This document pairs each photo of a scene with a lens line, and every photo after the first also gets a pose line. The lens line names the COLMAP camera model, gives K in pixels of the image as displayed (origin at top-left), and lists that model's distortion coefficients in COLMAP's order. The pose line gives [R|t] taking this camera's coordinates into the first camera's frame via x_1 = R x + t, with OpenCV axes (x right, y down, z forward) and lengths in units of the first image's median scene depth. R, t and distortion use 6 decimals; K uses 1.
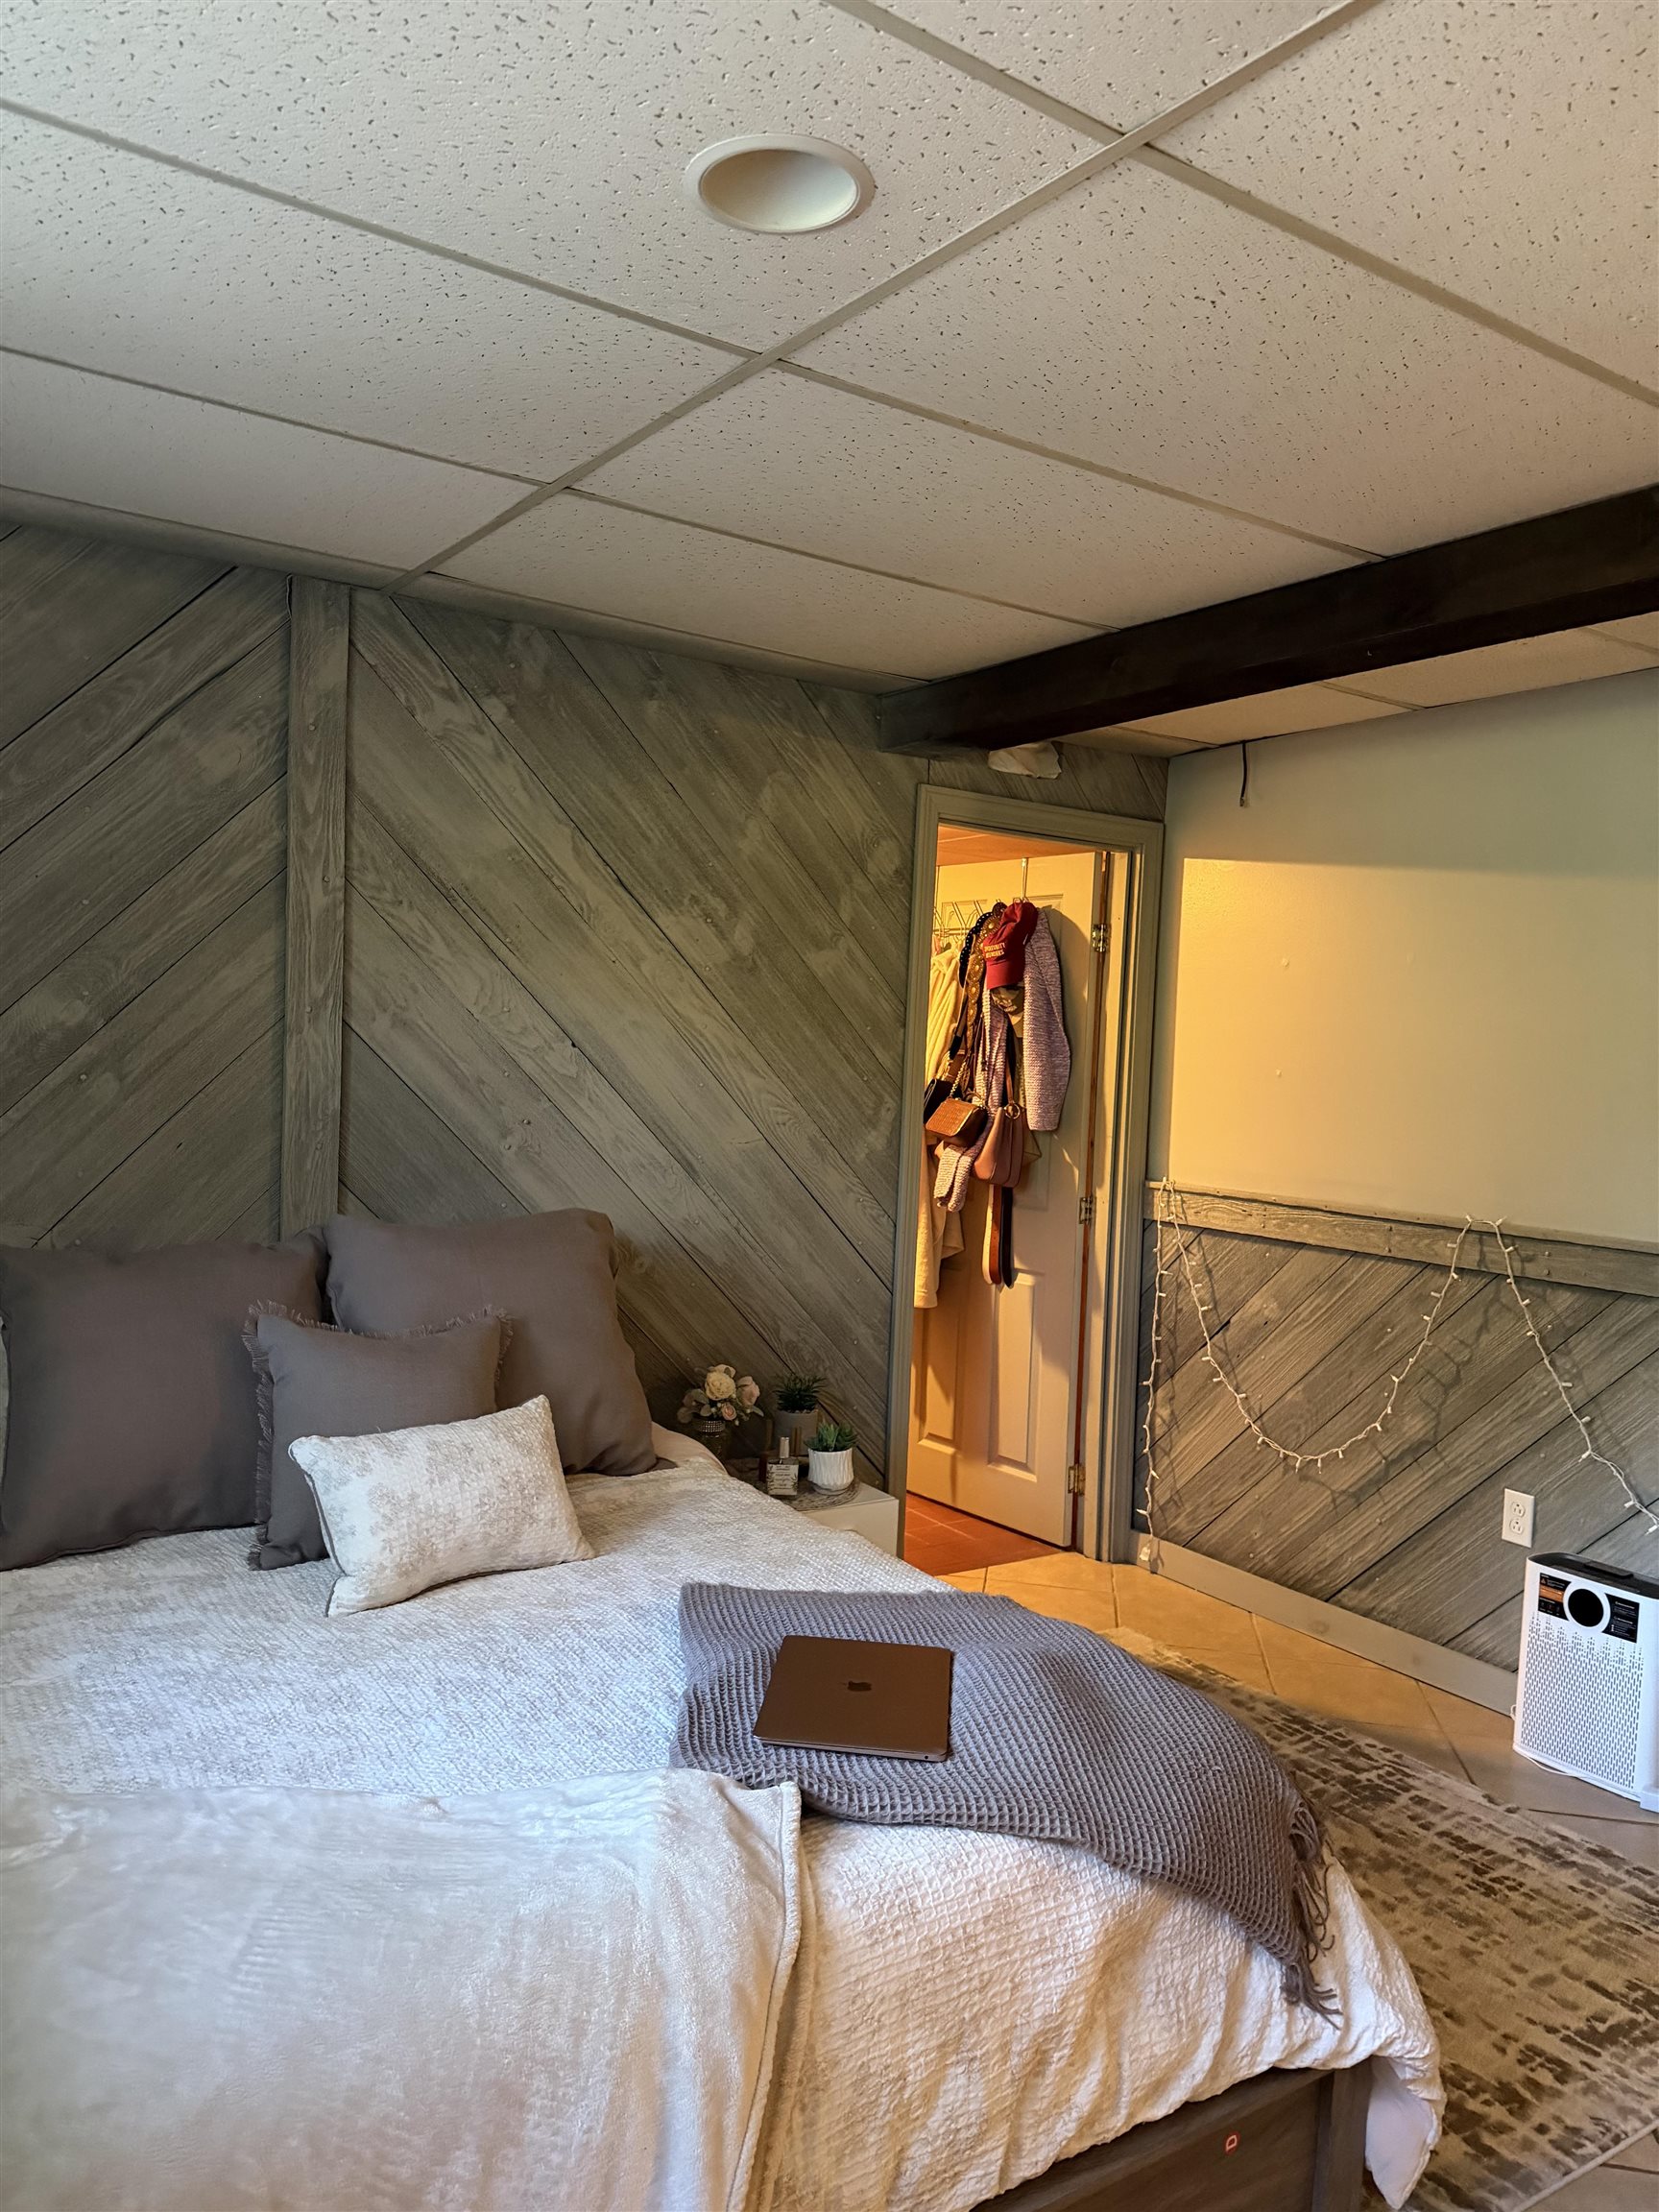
lens RADIAL K [[1541.0, 0, 815.0], [0, 1541.0, 1139.4], [0, 0, 1]] dist [0.146962, -0.238633]
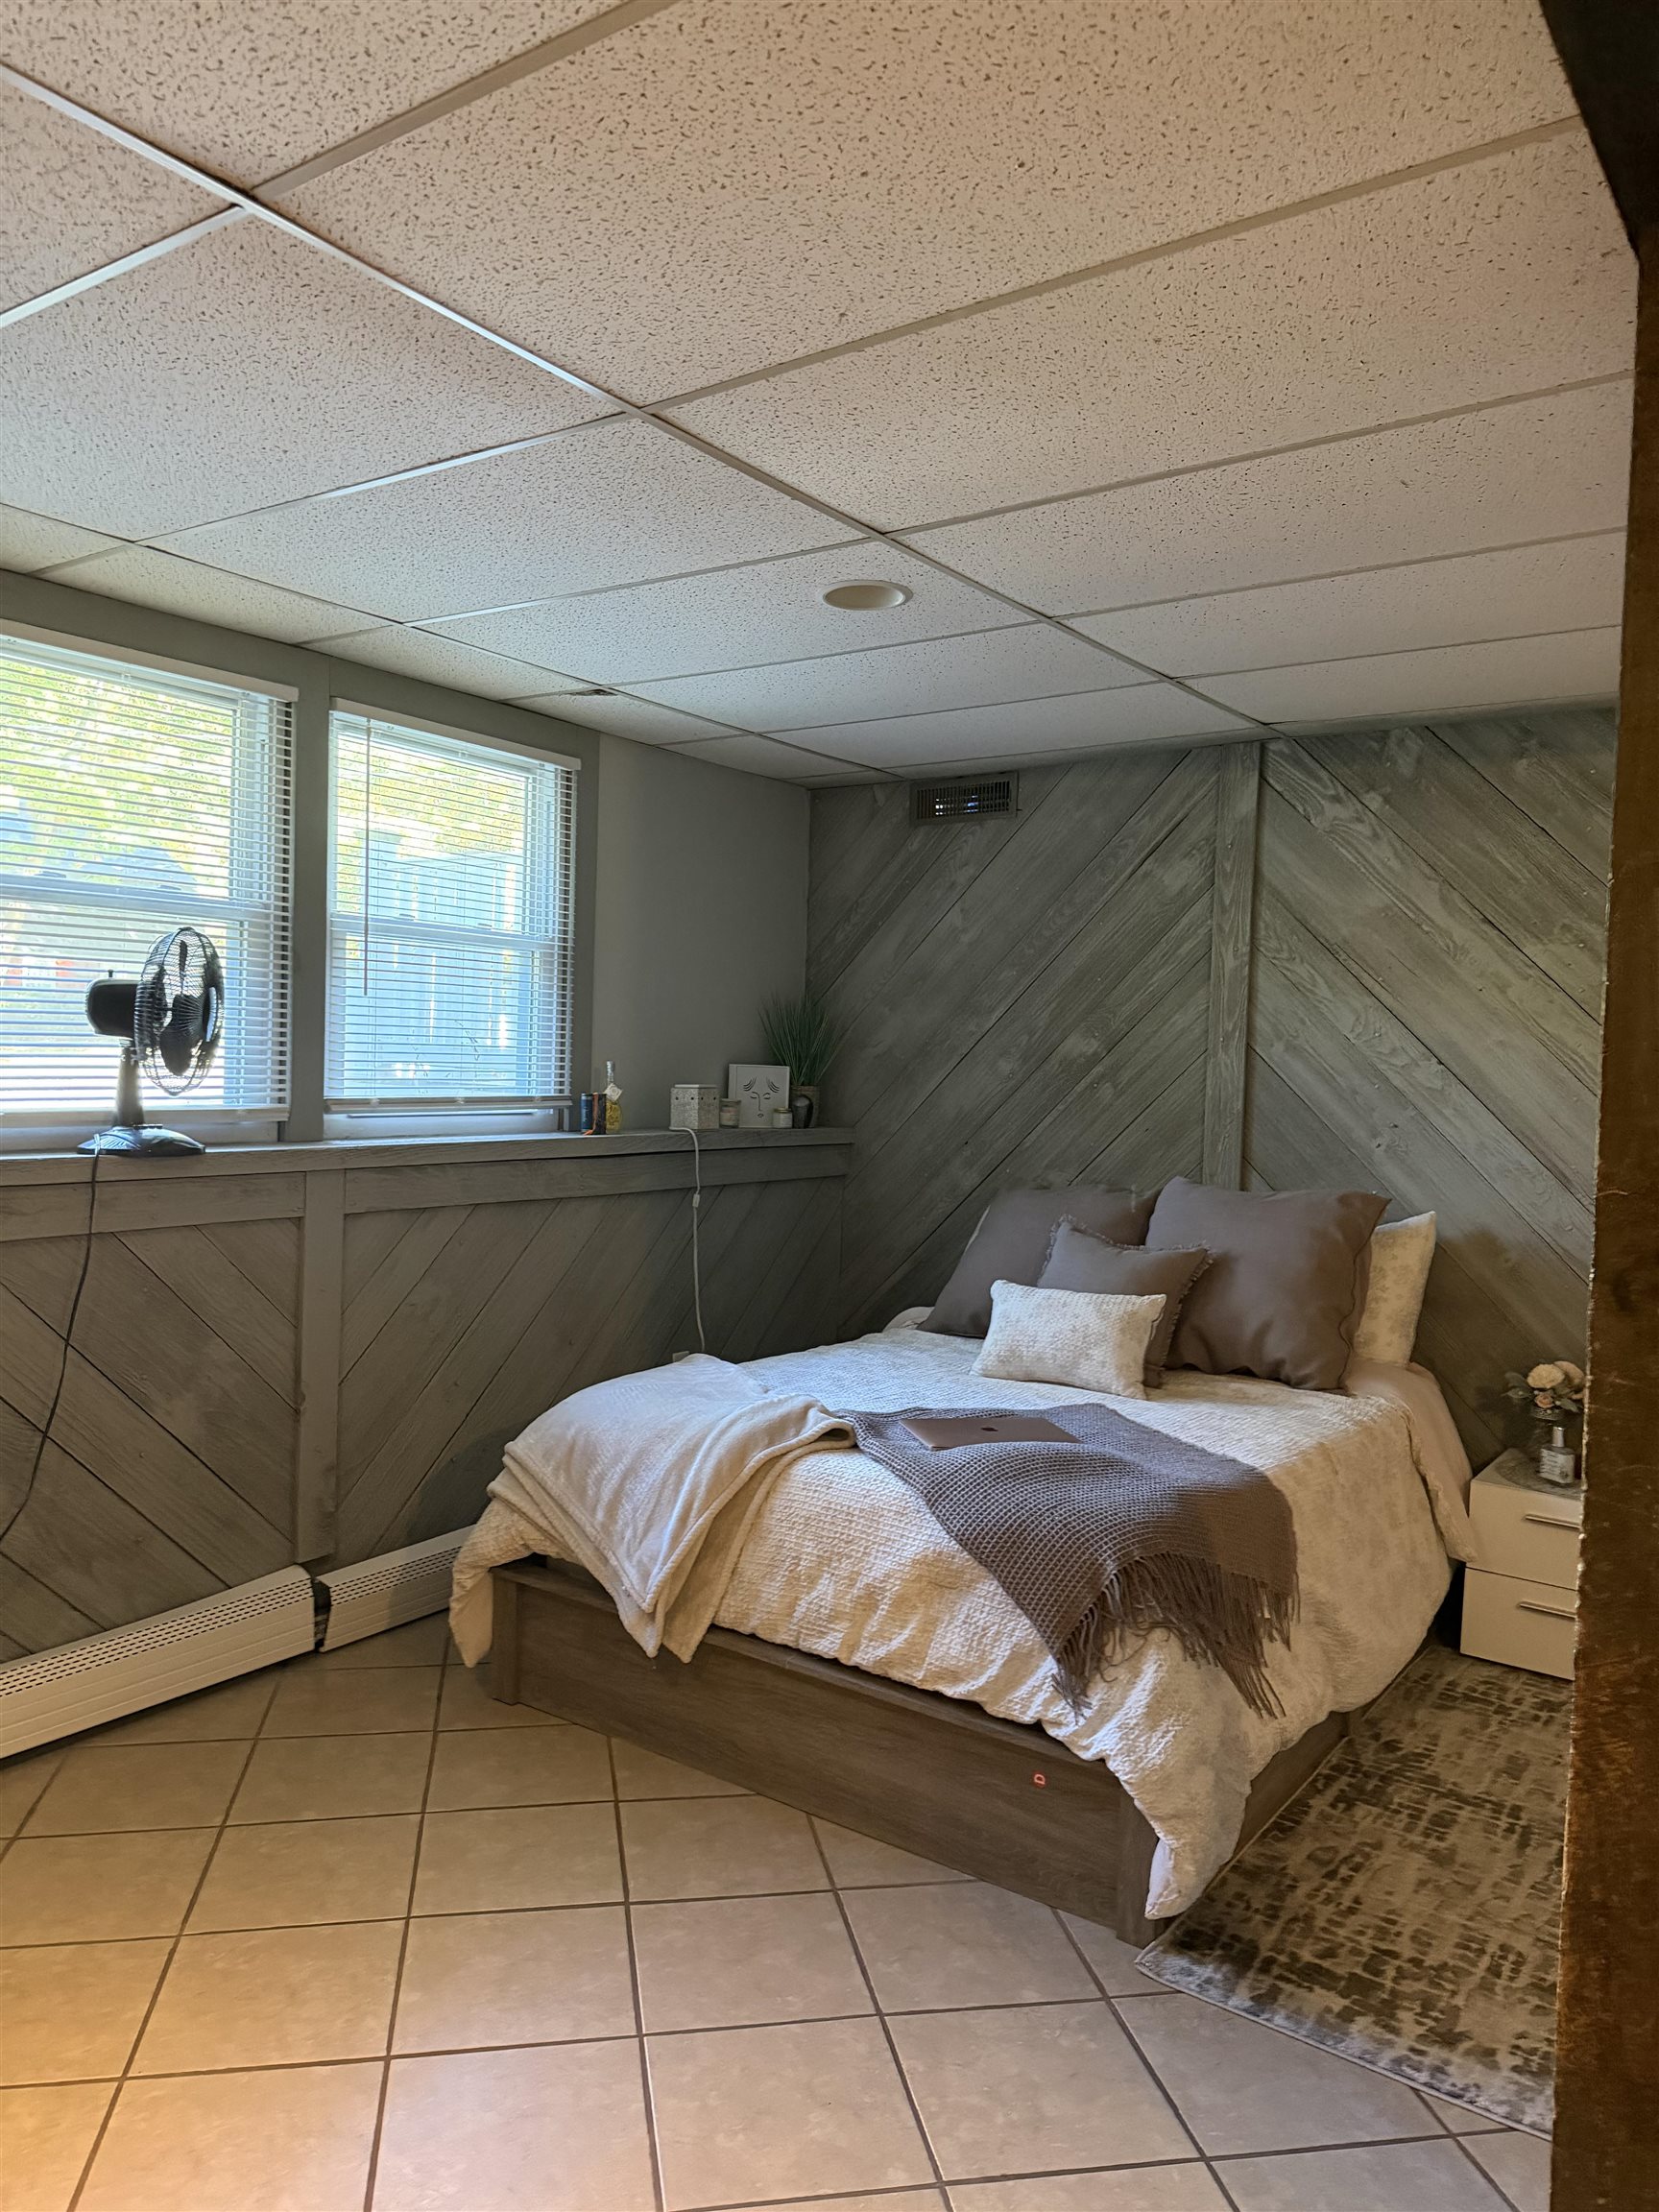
lens RADIAL K [[1541.0, 0, 815.0], [0, 1541.0, 1139.4], [0, 0, 1]] dist [0.146962, -0.238633]
pose [[0.348999, 0.021839, -0.936868, 0.864696], [-0.075803, 0.997110, -0.004994, 0.042805], [0.934052, 0.072760, 0.349646, 0.148261]]
